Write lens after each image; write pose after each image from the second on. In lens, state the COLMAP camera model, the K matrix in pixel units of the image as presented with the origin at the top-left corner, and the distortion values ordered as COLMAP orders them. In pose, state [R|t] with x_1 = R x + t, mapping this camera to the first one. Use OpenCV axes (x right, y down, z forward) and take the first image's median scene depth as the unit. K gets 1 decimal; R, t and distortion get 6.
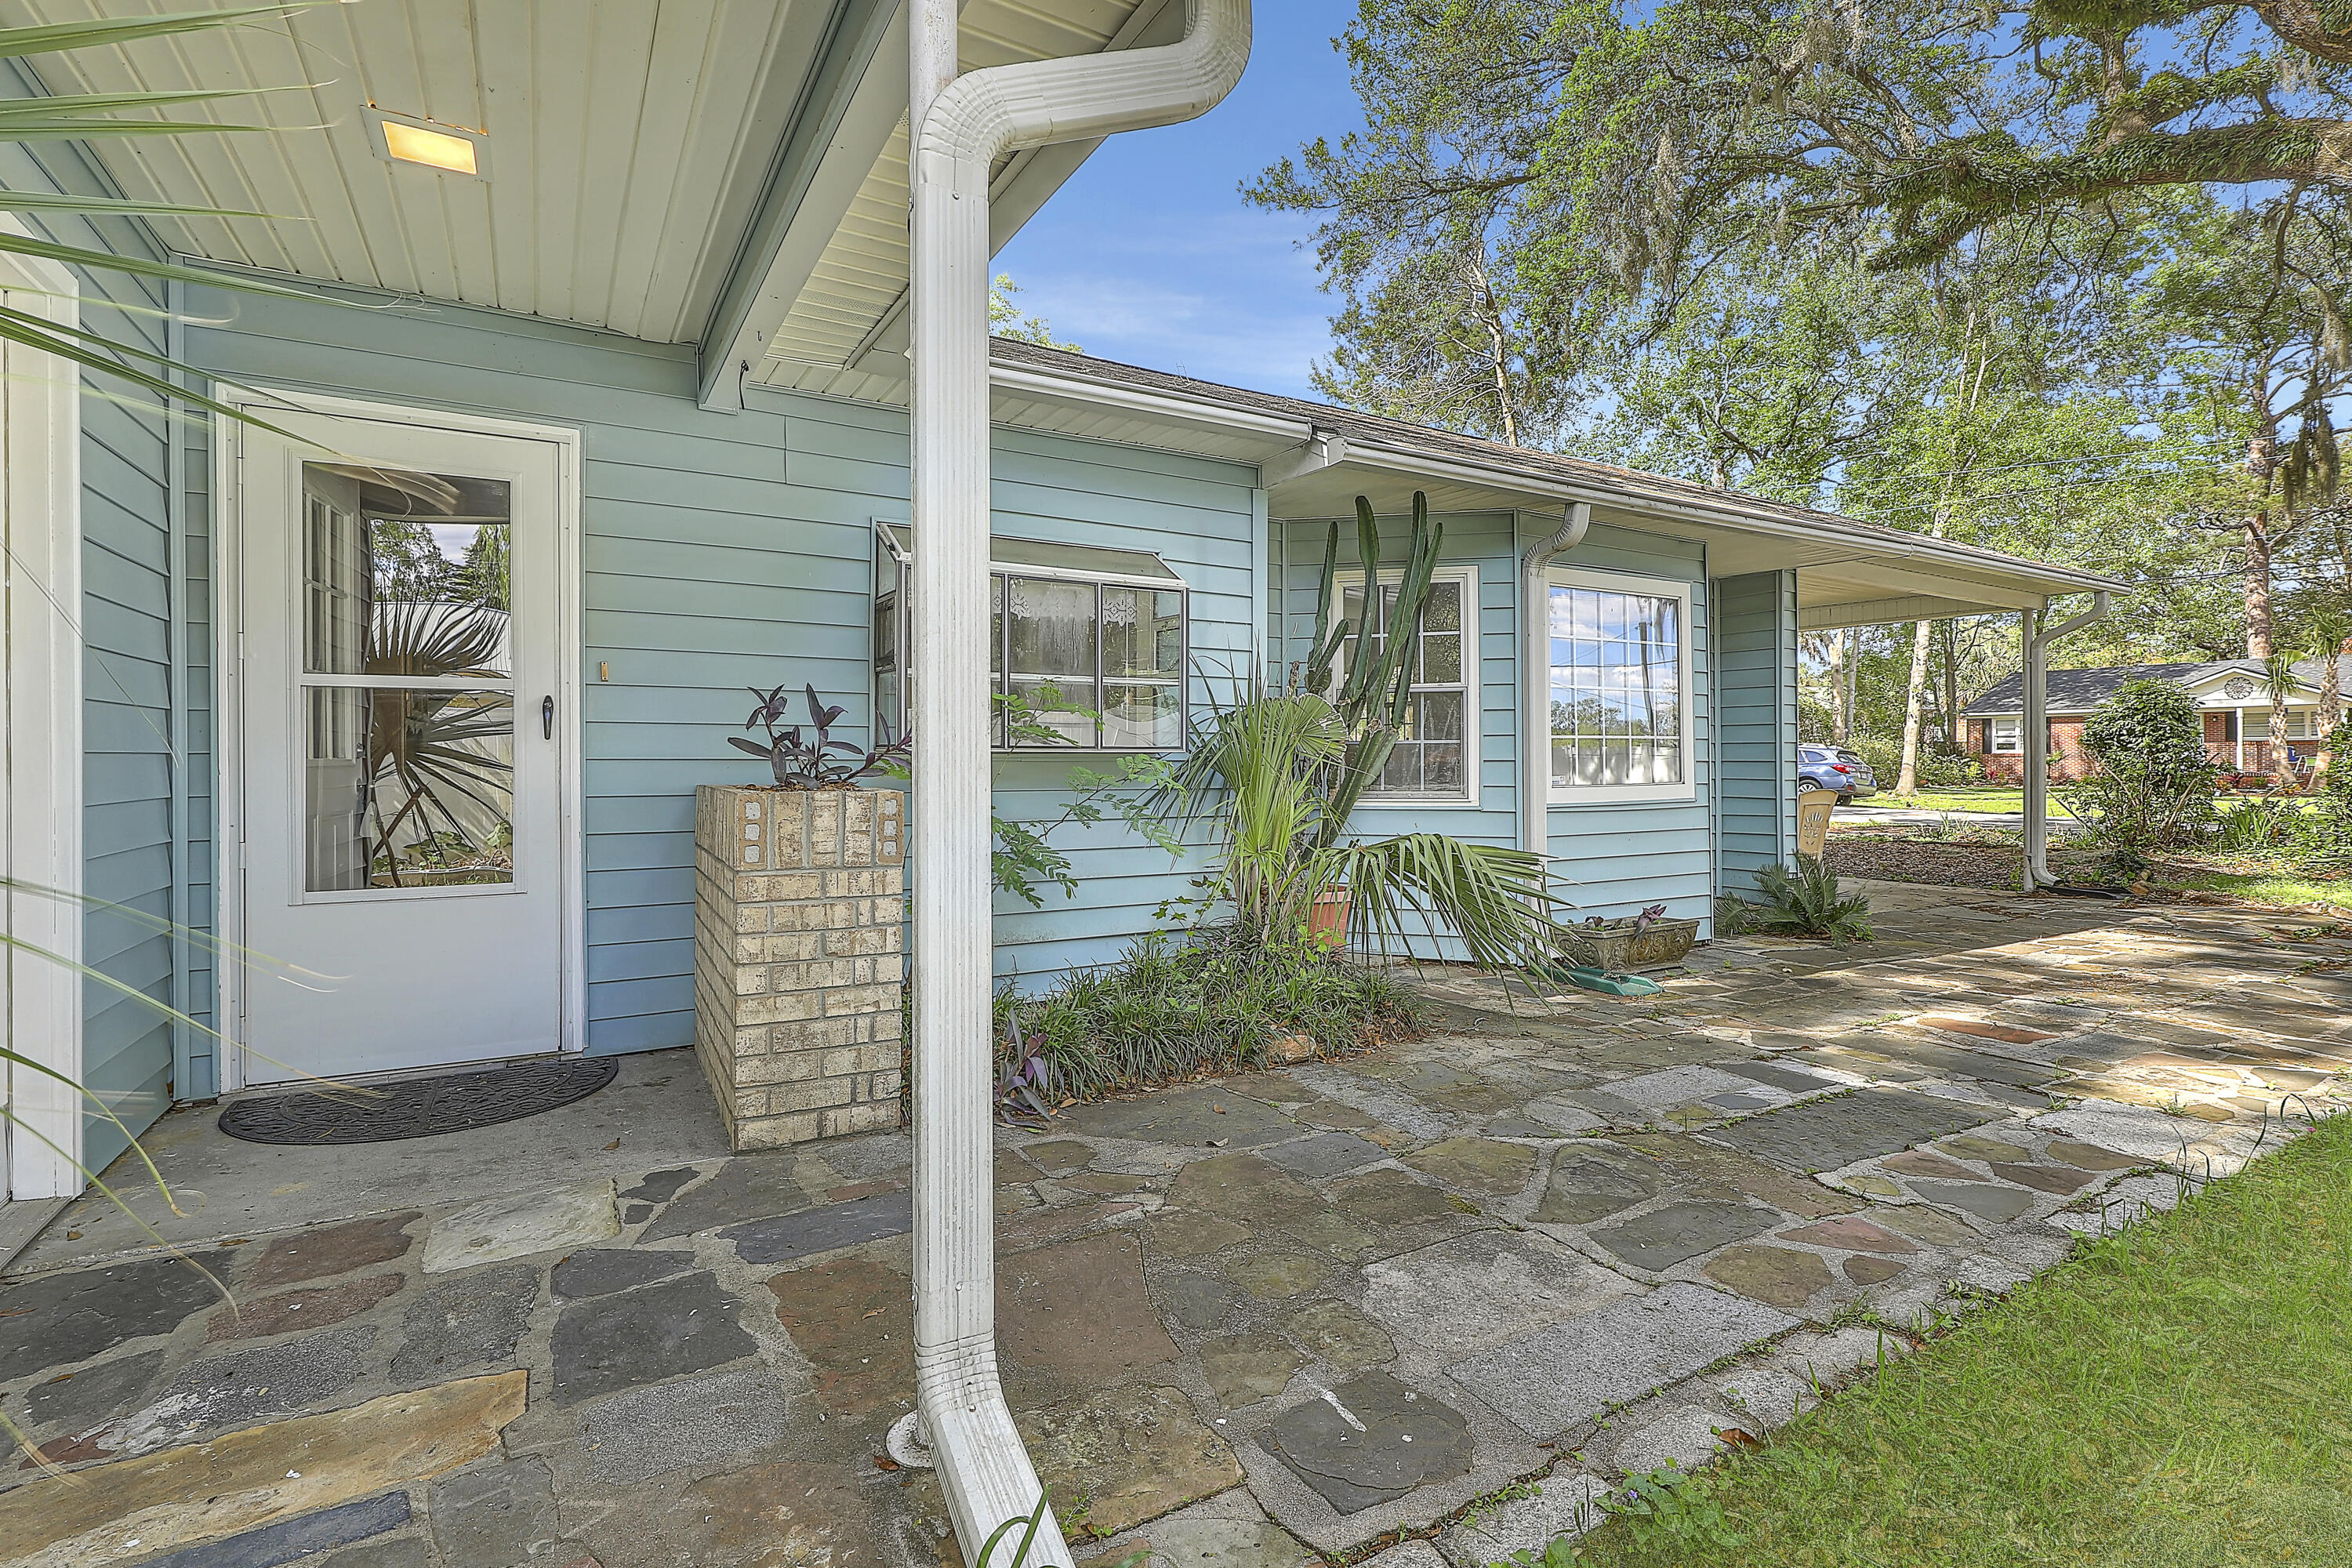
lens RADIAL K [[1061.5, 0, 1176.0], [0, 1061.5, 784.0], [0, 0, 1]] dist [-0.001616, -0.000179]
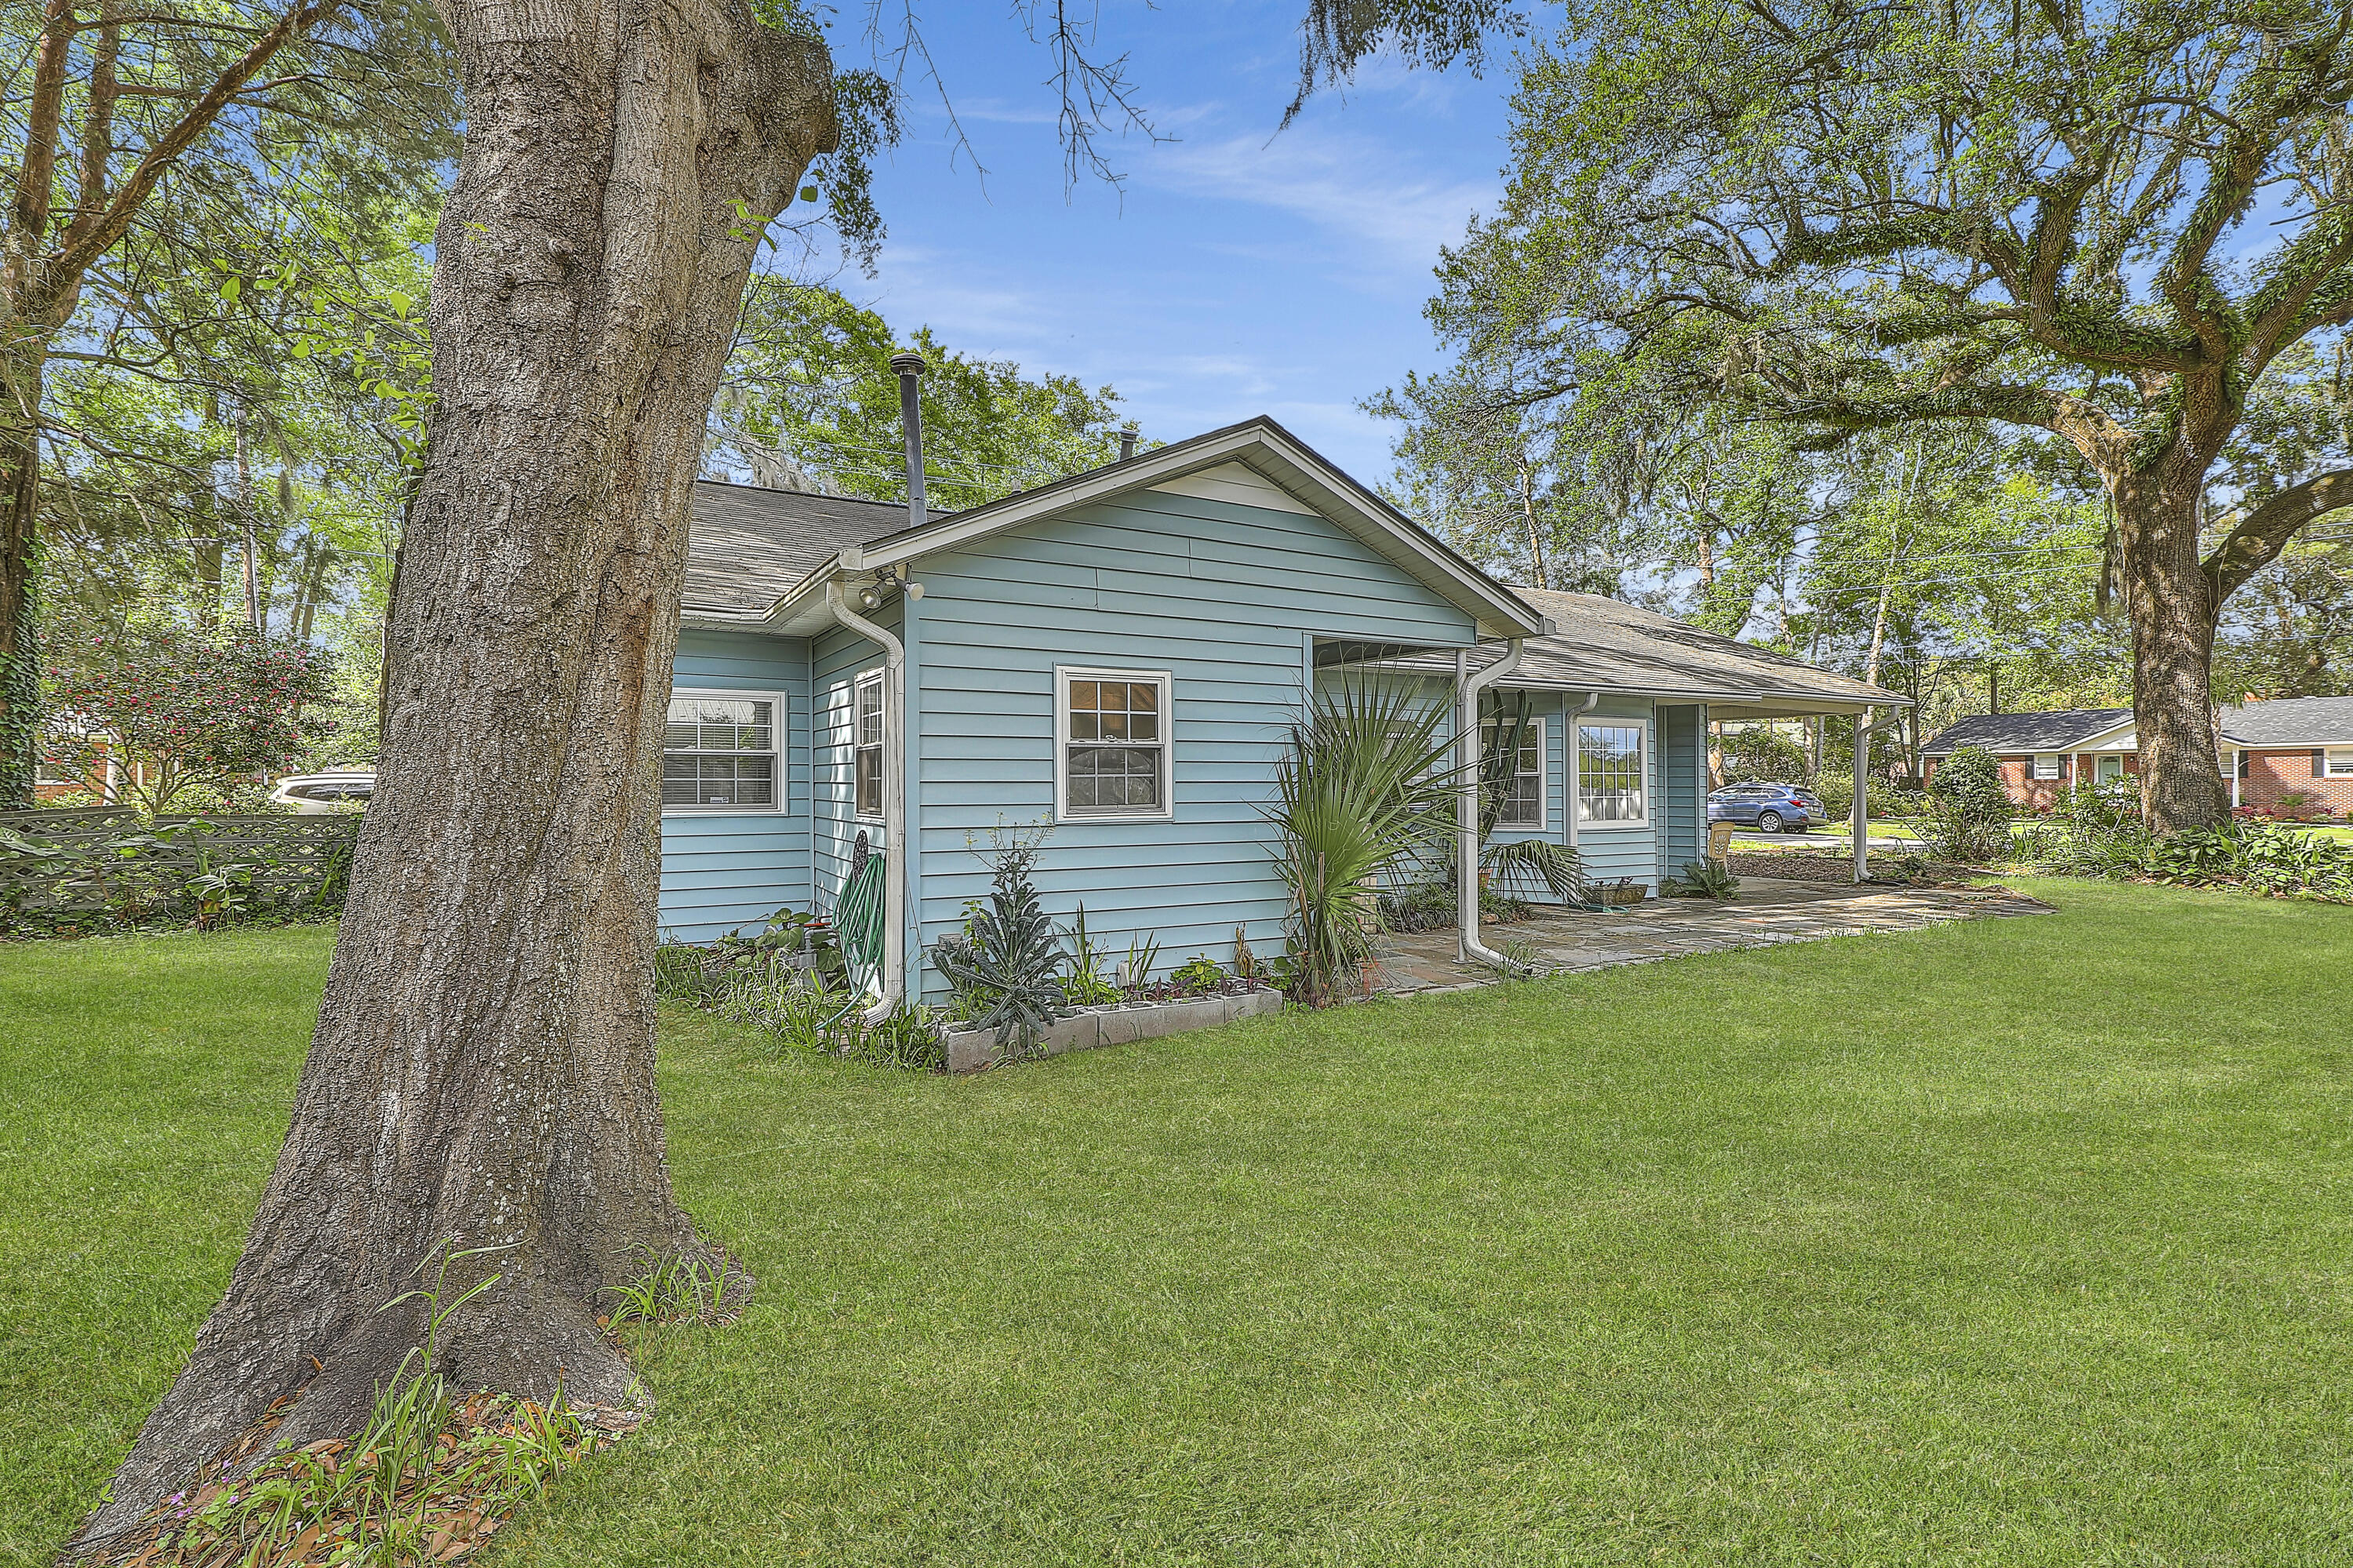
lens RADIAL K [[1243.6, 0, 1166.0], [0, 1243.6, 781.3], [0, 0, 1]] dist [-0.000051, 0.000162]
pose [[0.999137, 0.004185, 0.041321, -0.532719], [-0.003259, 0.999743, -0.022441, -0.016728], [-0.041405, 0.022287, 0.998894, -1.342154]]
